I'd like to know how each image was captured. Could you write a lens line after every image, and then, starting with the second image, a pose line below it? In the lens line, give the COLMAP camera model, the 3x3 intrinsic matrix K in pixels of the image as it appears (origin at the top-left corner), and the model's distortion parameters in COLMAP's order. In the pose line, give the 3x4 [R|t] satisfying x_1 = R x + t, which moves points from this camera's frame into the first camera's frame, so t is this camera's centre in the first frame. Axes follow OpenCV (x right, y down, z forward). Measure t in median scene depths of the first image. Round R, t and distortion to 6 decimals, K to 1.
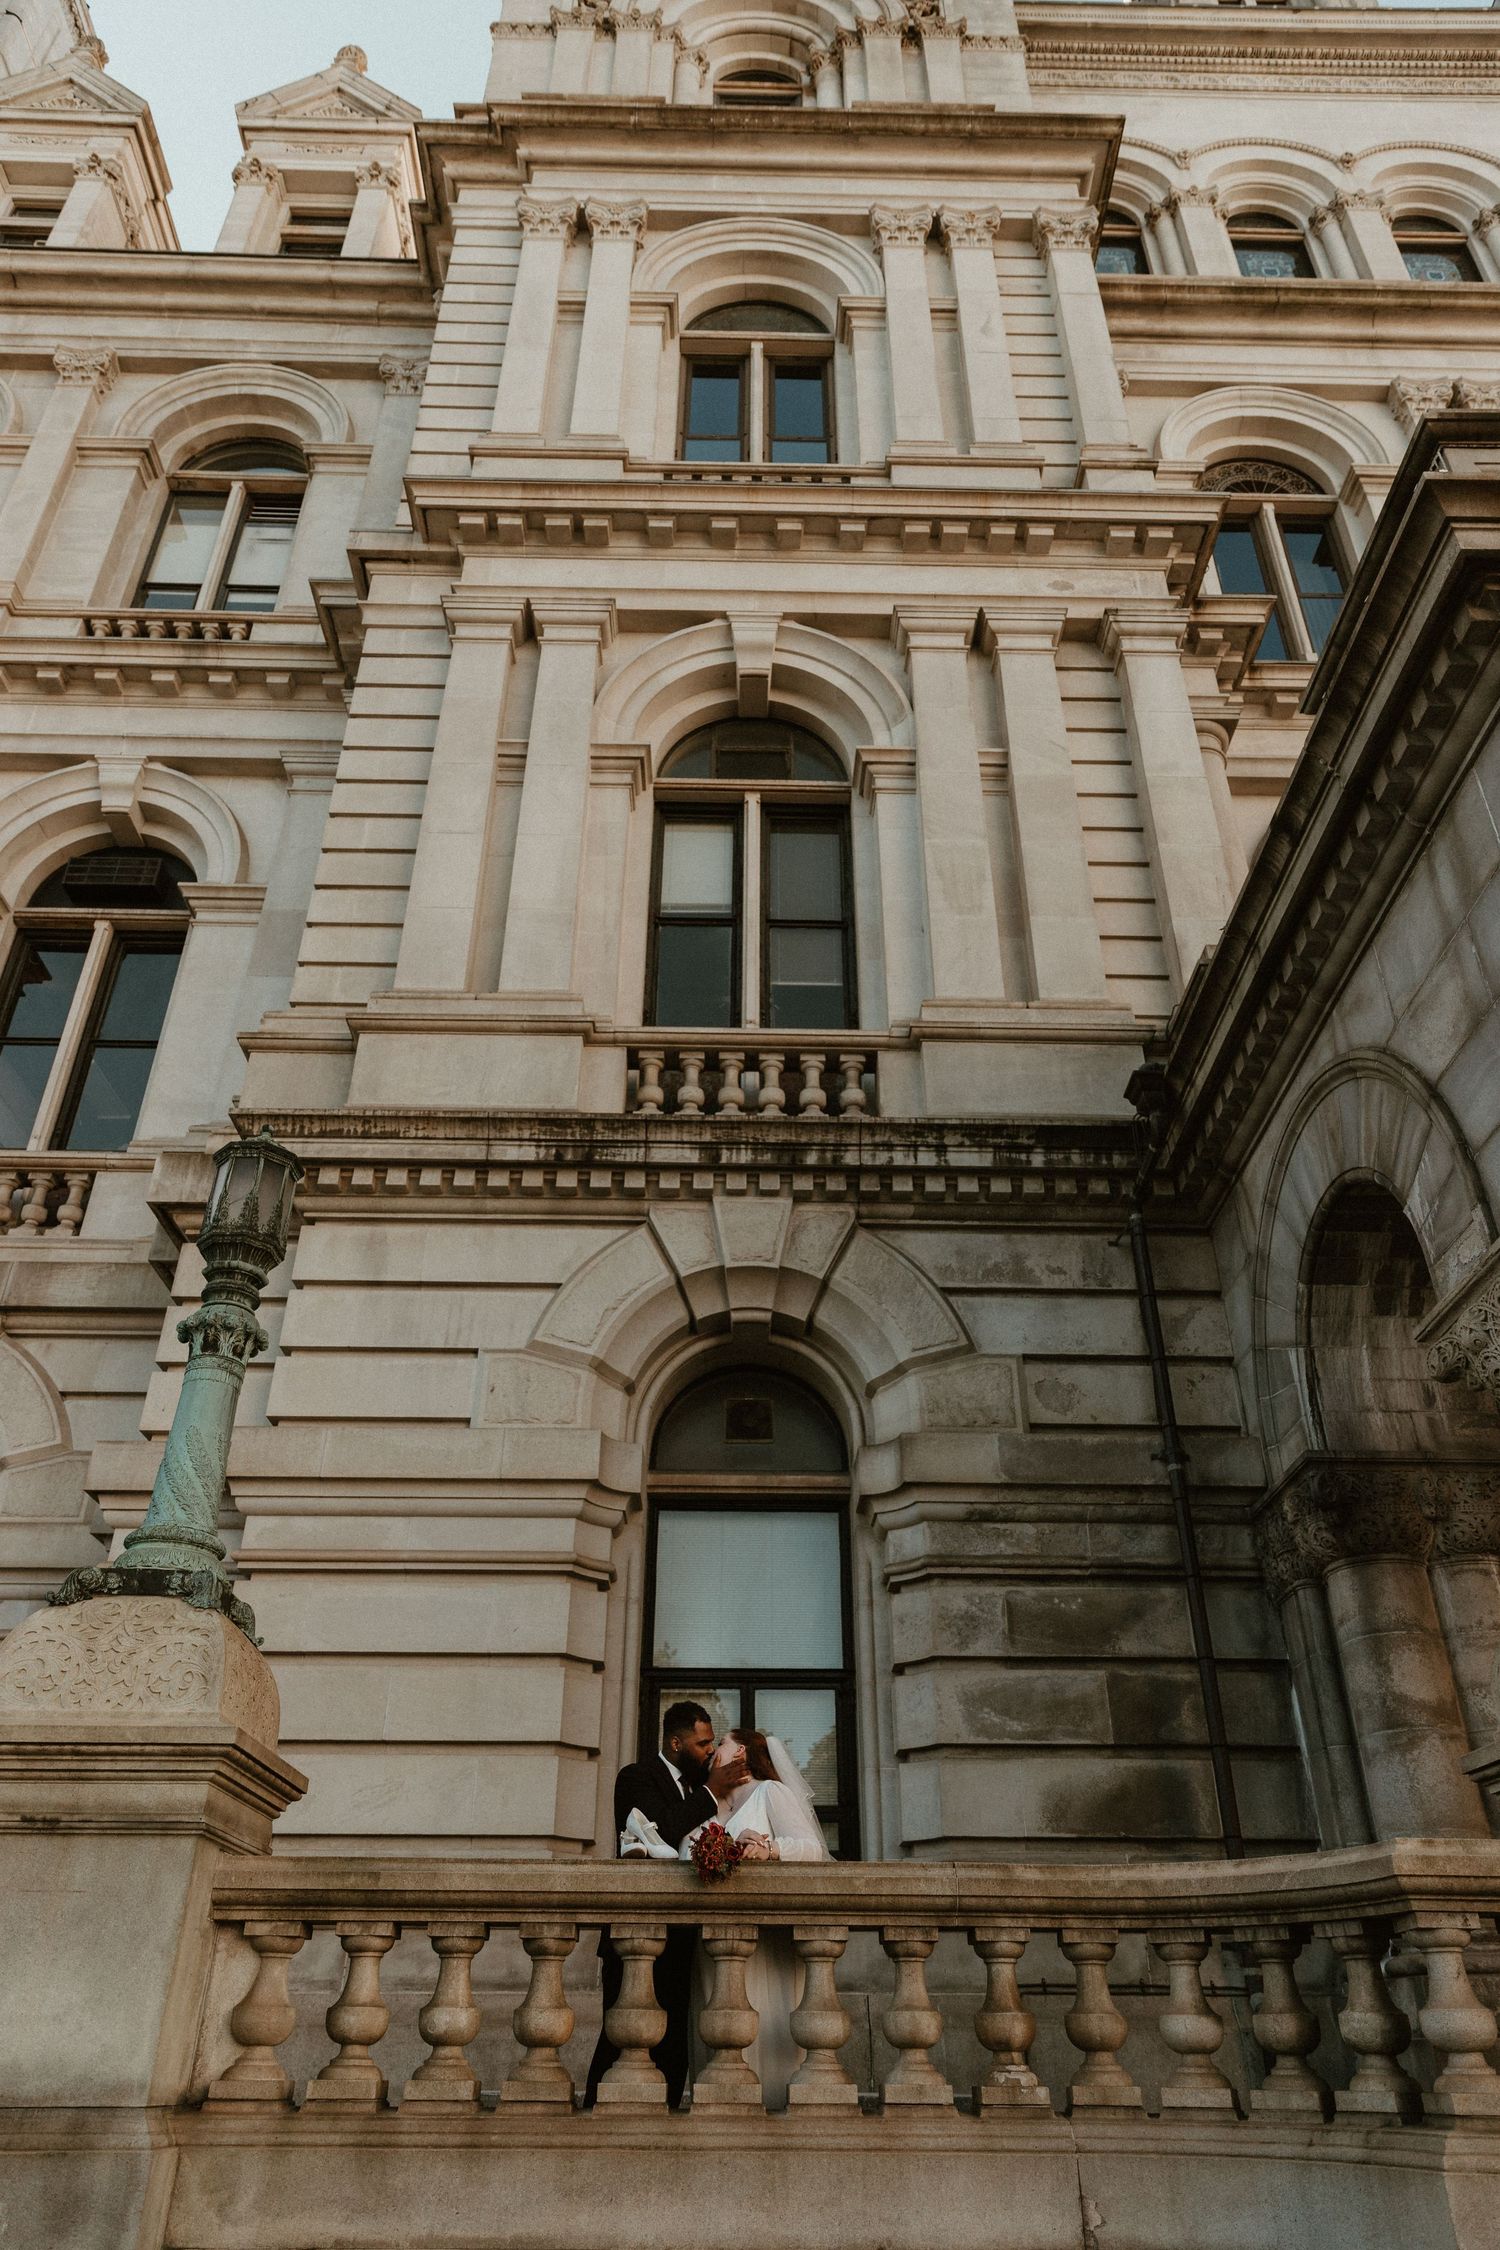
lens RADIAL K [[1514.7, 0, 750.9], [0, 1514.7, 1120.6], [0, 0, 1]] dist [0.009965, -0.000206]
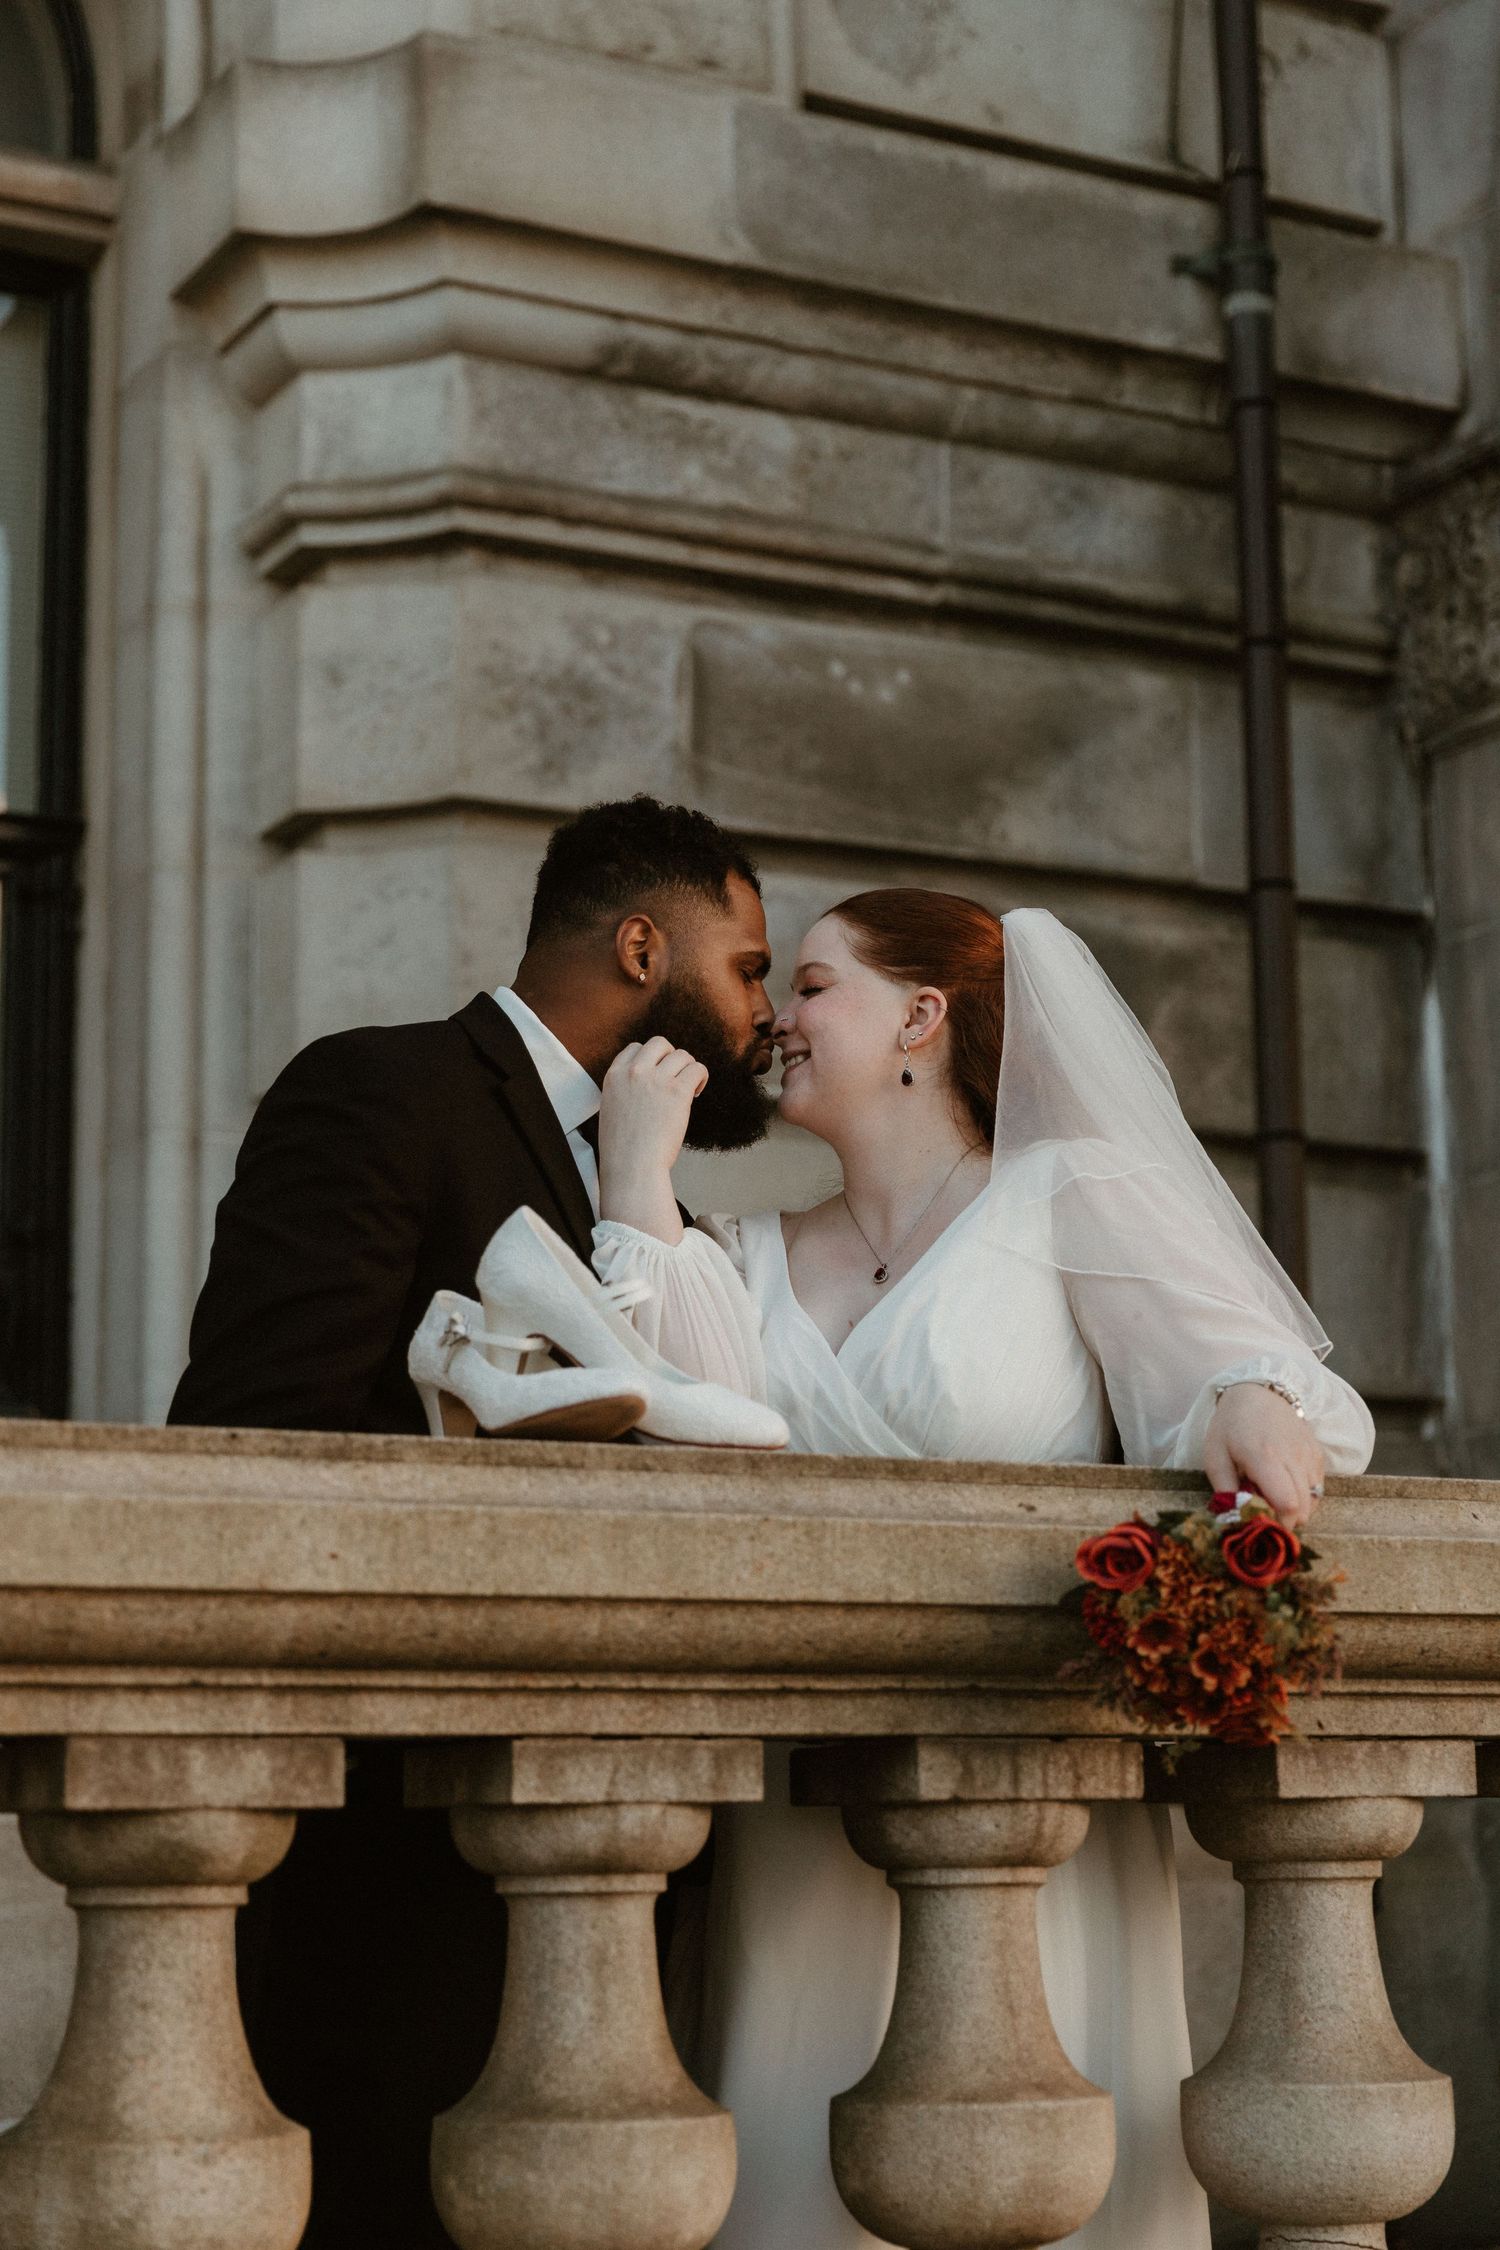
lens RADIAL K [[3856.5, 0, 749.4], [0, 3856.5, 1121.2], [0, 0, 1]] dist [0.000595, 0.000000]
pose [[0.889048, 0.065897, 0.453046, -0.157757], [-0.230686, 0.919256, 0.318985, 0.155745], [-0.395445, -0.388105, 0.832465, 0.324645]]
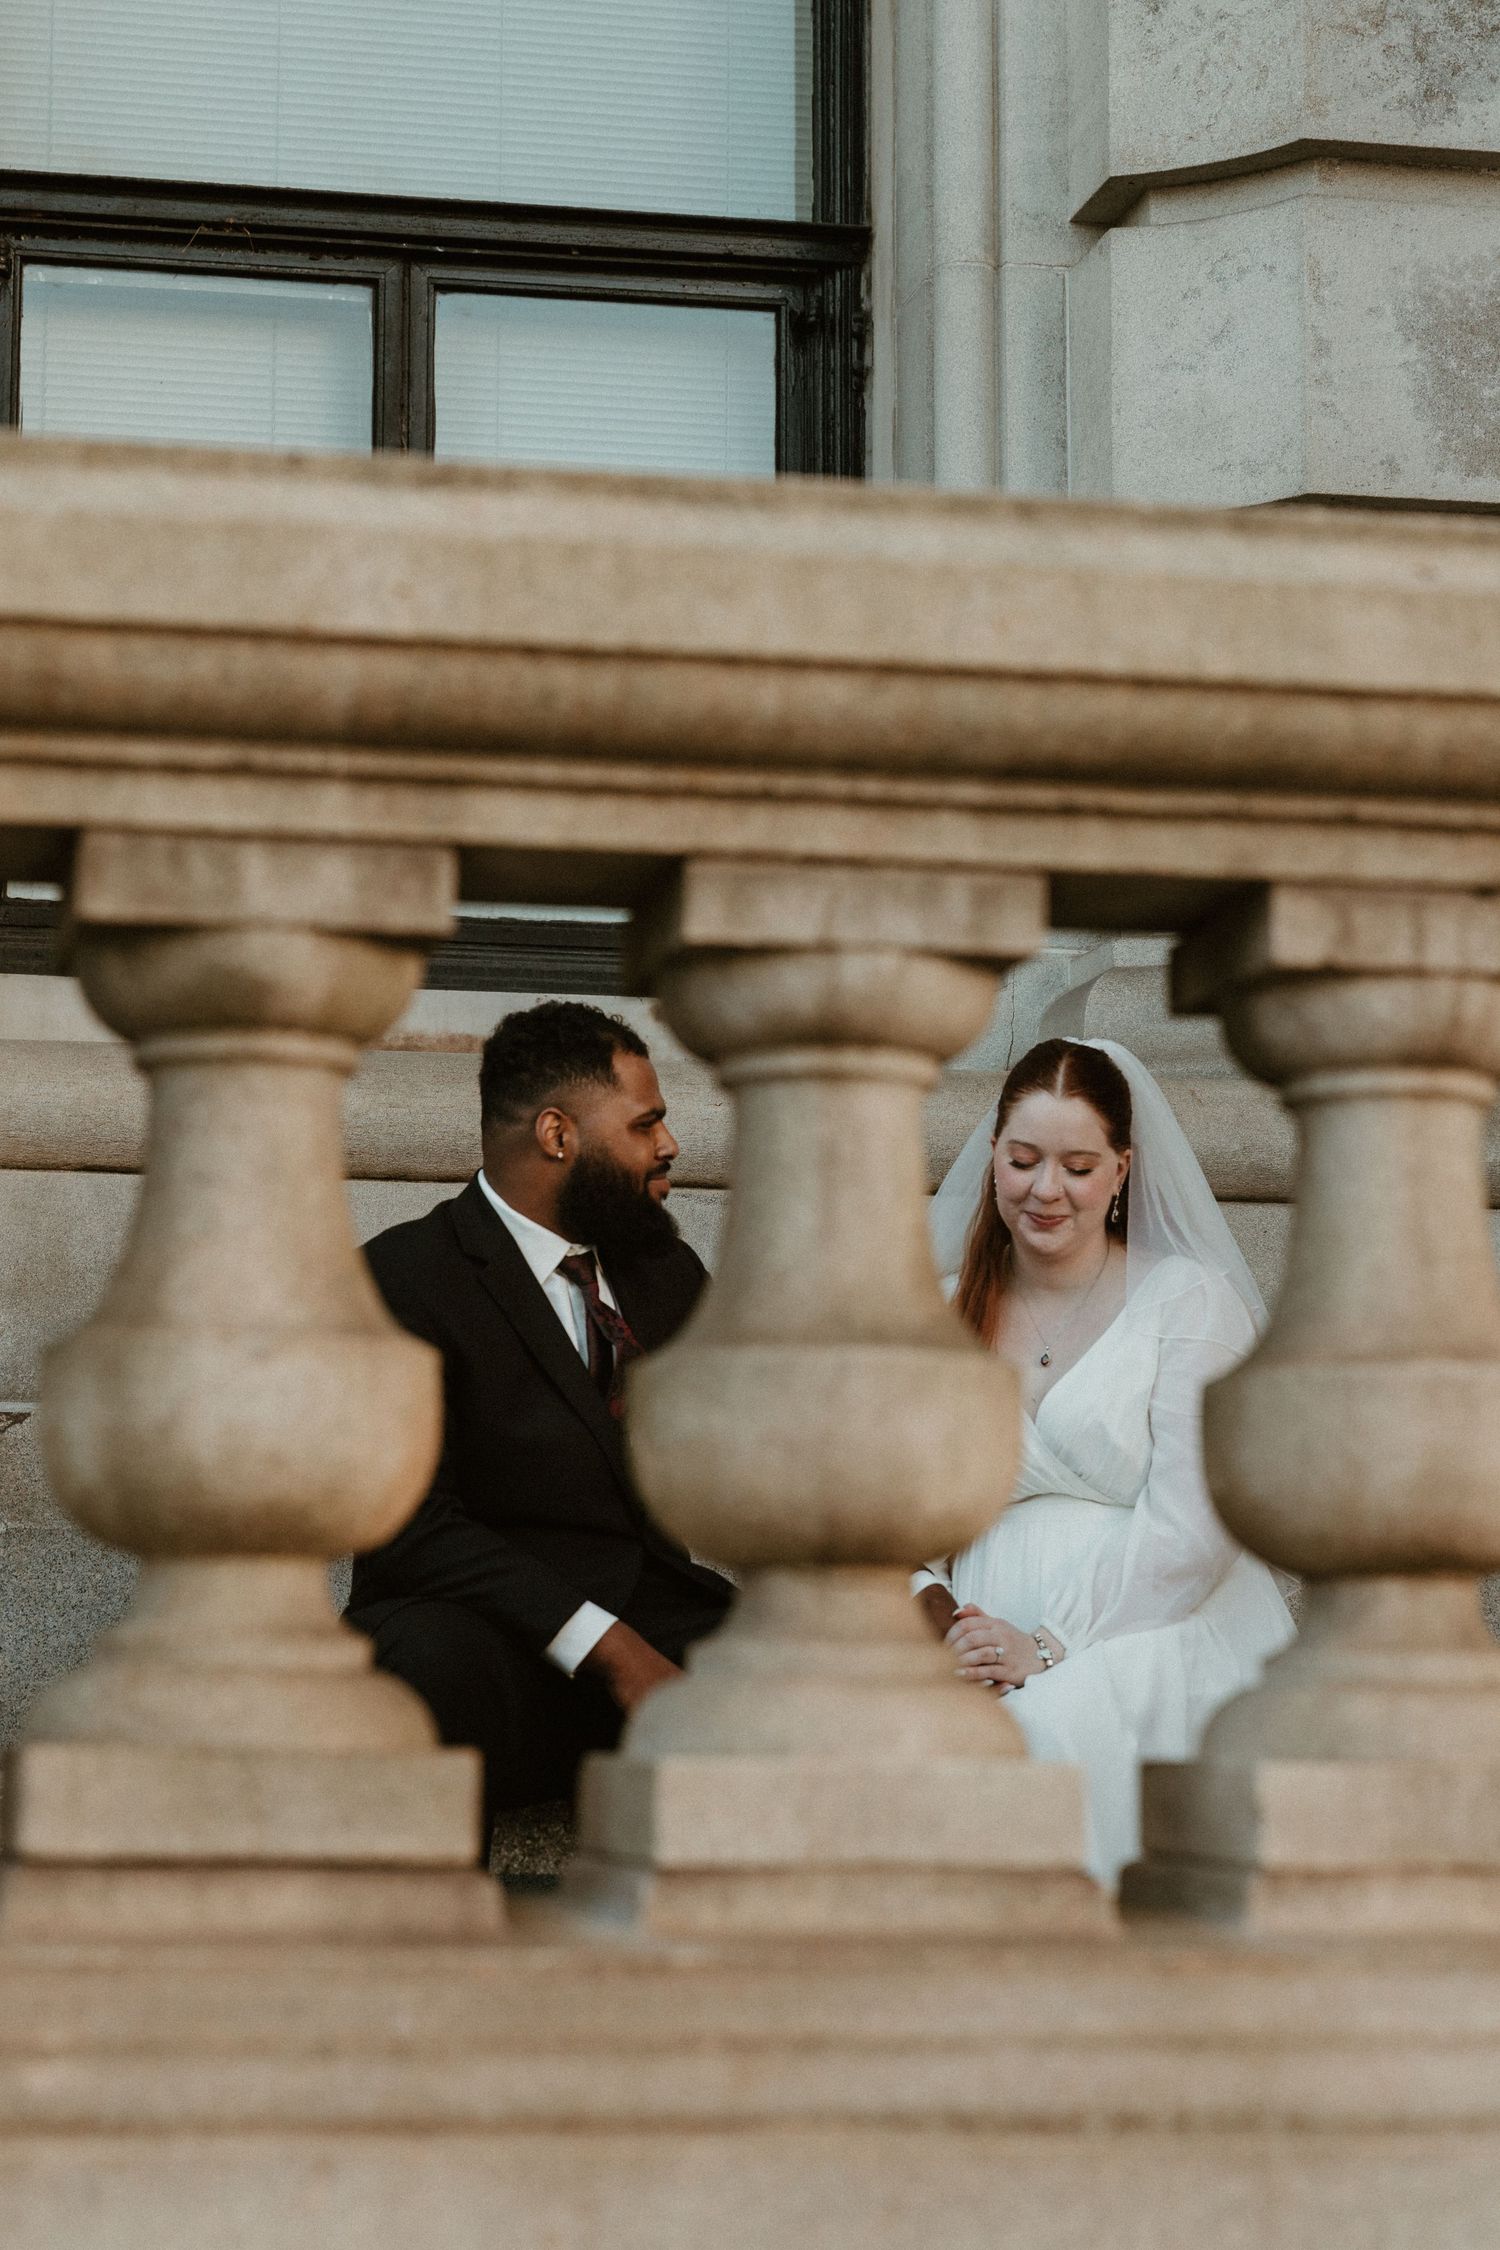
lens RADIAL K [[4869.9, 0, 682.7], [0, 4869.9, 1036.0], [0, 0, 1]] dist [0.010001, 0.000000]
pose [[0.982871, 0.027276, 0.182267, -0.096178], [-0.099327, 0.911457, 0.399224, 0.189047], [-0.155240, -0.410490, 0.898554, 0.300453]]
